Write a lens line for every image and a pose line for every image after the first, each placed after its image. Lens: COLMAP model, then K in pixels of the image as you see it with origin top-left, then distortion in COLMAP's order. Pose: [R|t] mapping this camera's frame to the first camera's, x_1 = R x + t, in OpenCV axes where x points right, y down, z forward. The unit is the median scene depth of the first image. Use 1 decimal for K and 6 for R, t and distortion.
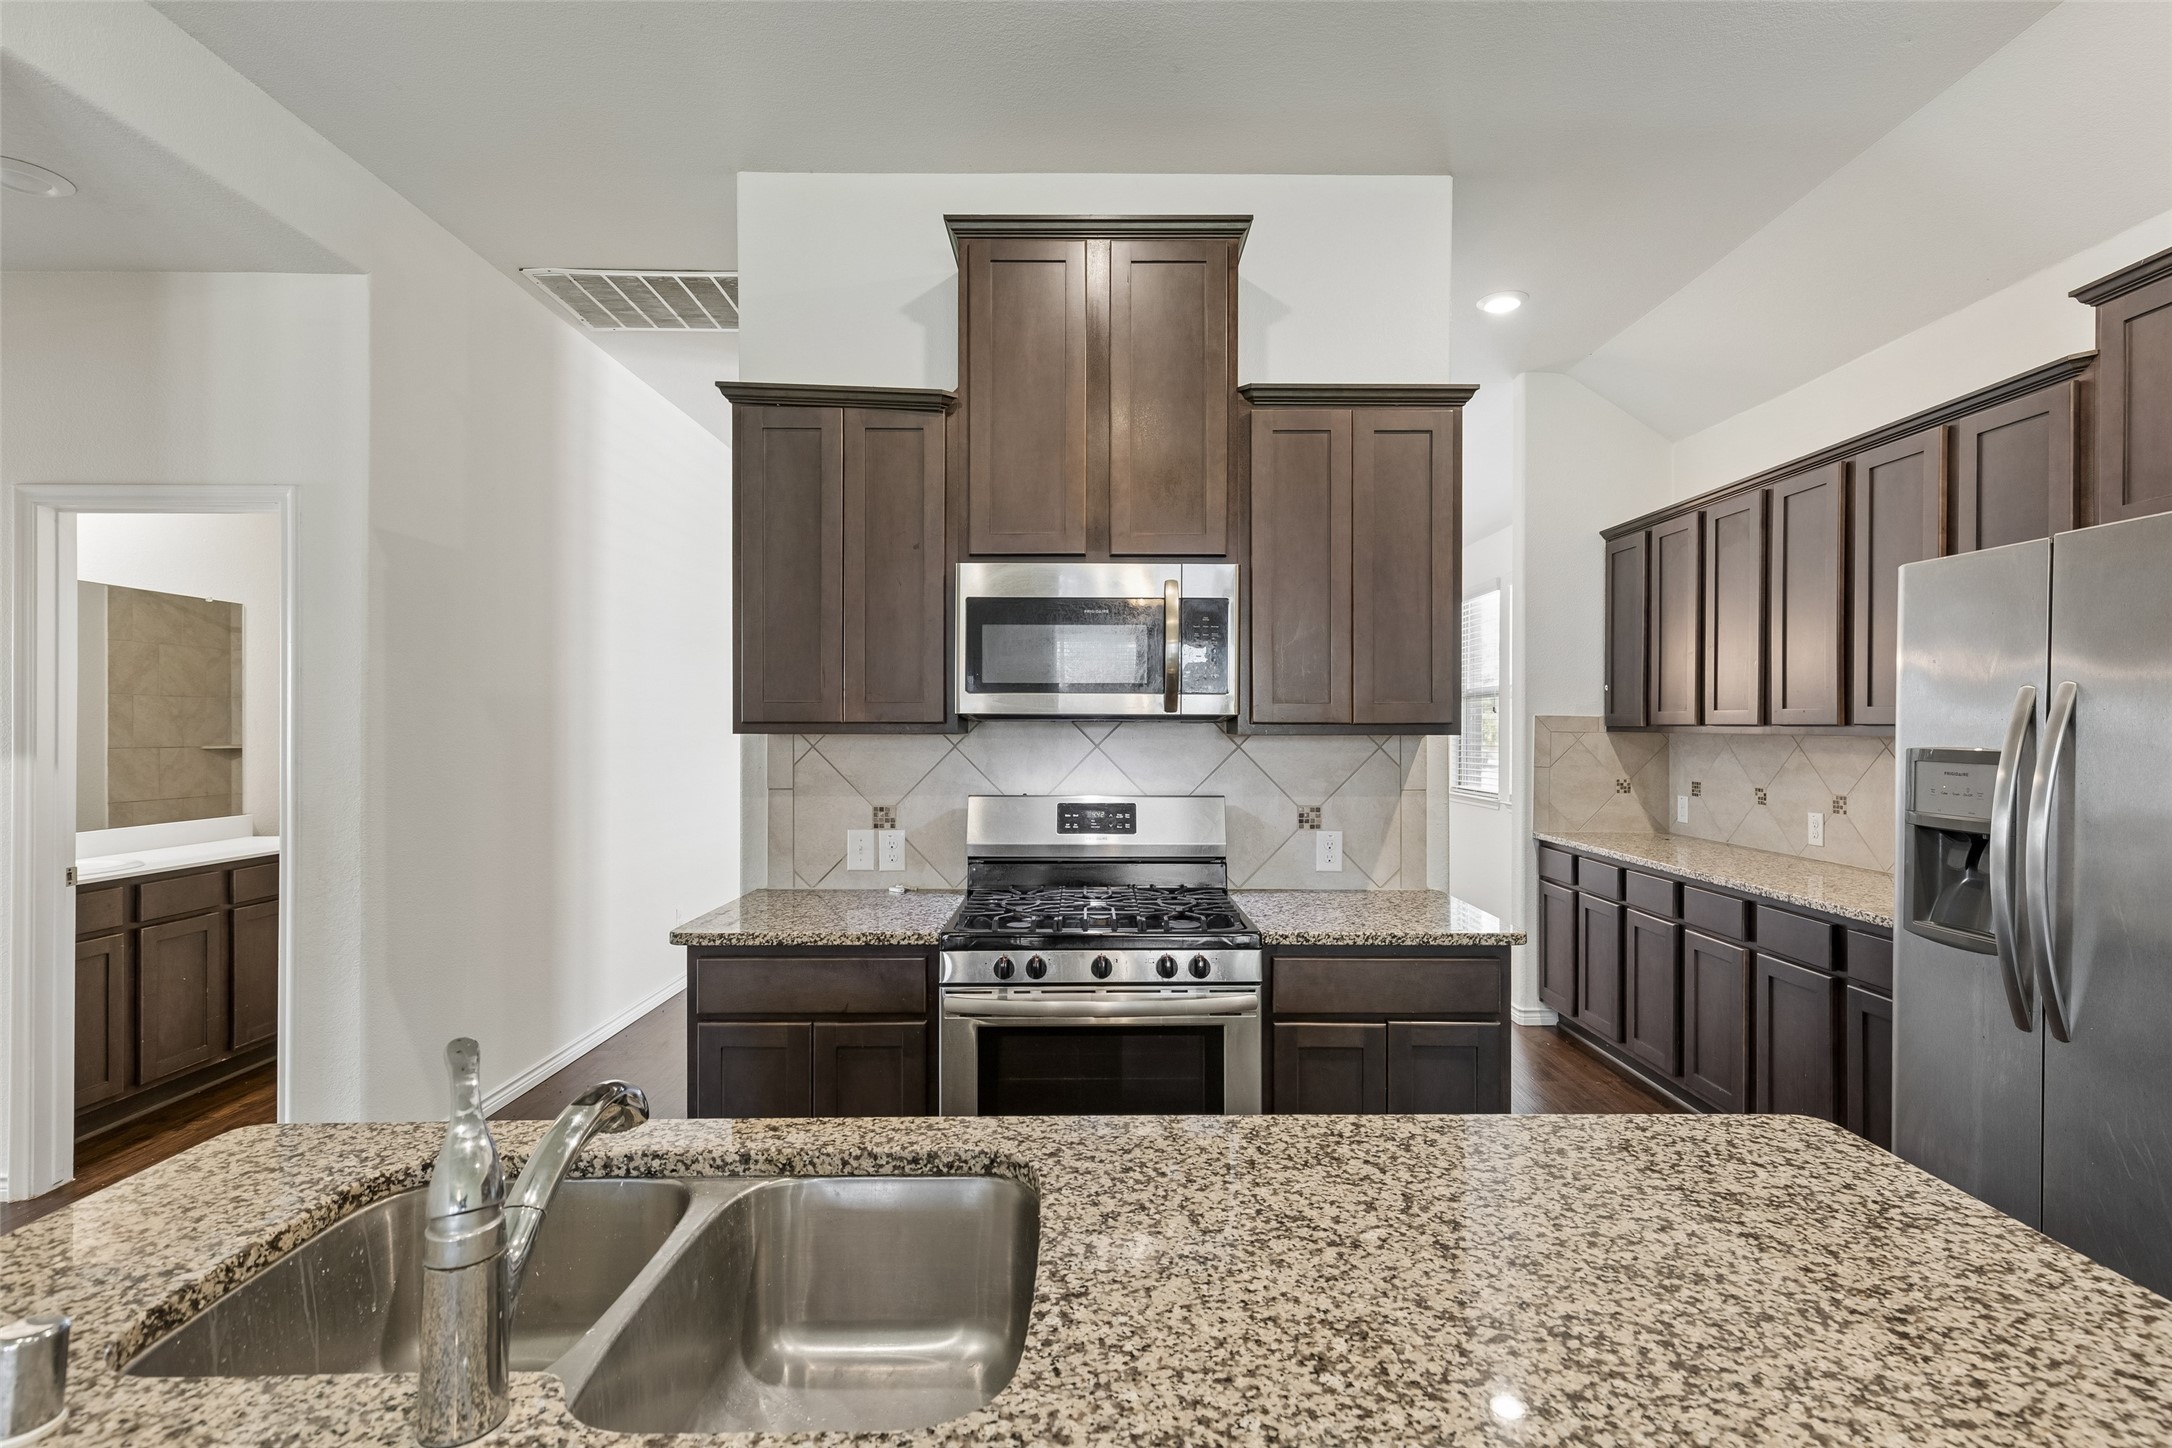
lens RADIAL K [[1004.0, 0, 1096.4], [0, 1004.0, 723.0], [0, 0, 1]] dist [0.015839, -0.005680]
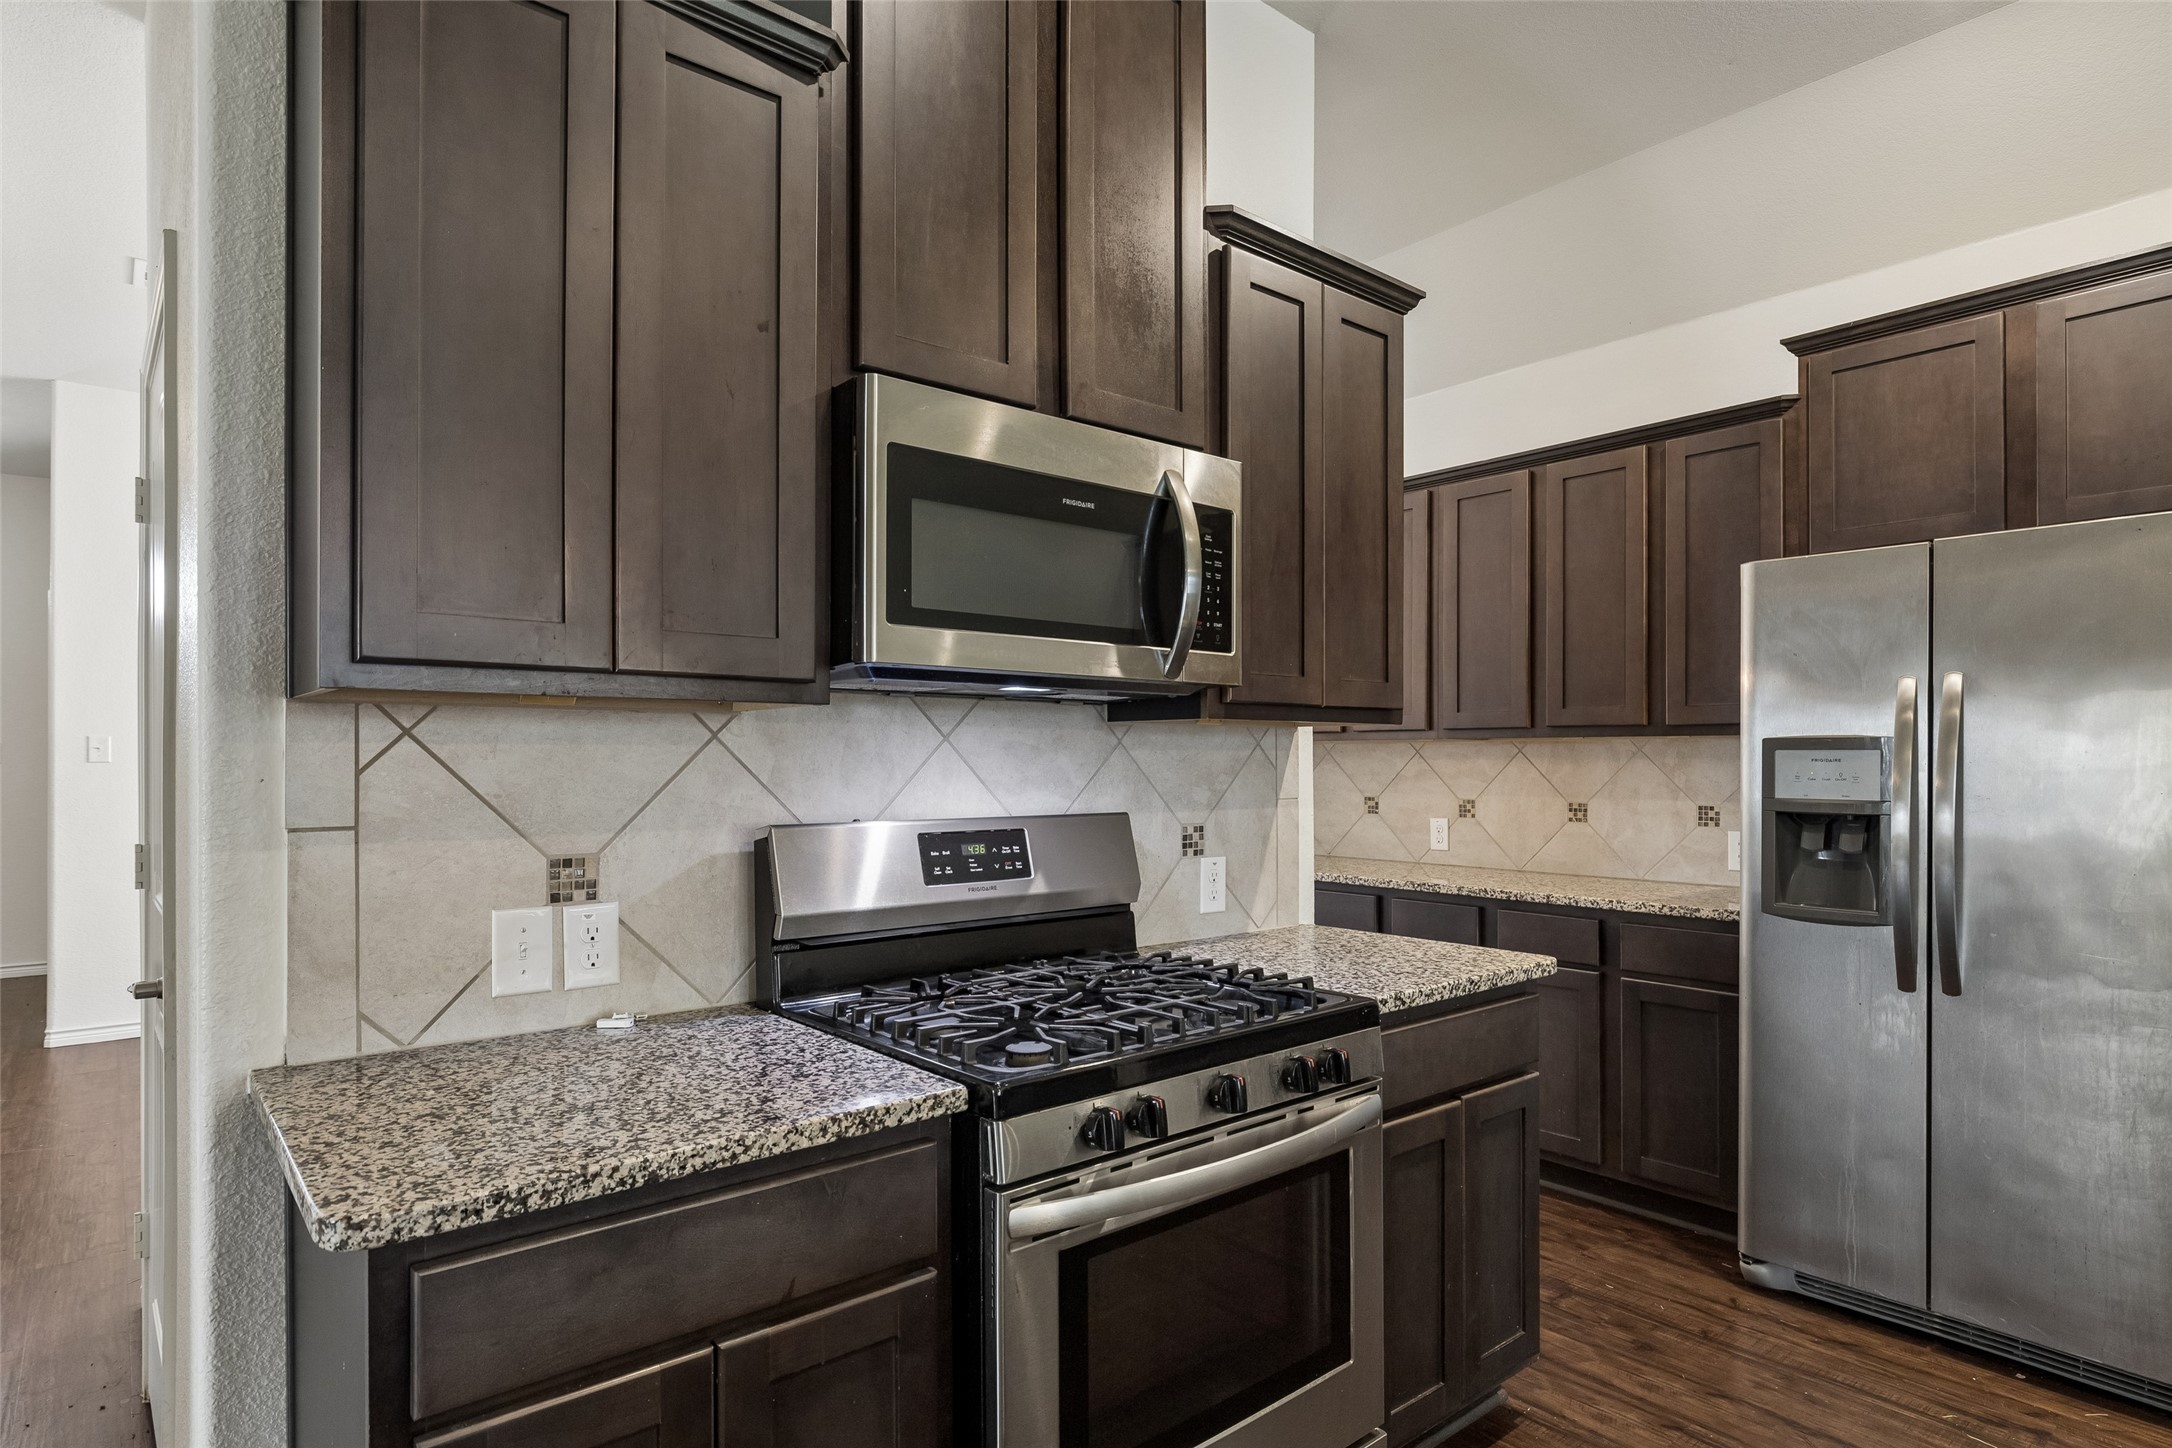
lens RADIAL K [[1171.8, 0, 1094.5], [0, 1171.8, 751.5], [0, 0, 1]] dist [0.001037, 0.001821]
pose [[0.764998, 0.003459, 0.644023, -0.410305], [-0.000769, 0.999990, -0.004457, 0.036566], [-0.644032, 0.002915, 0.764993, 0.429389]]
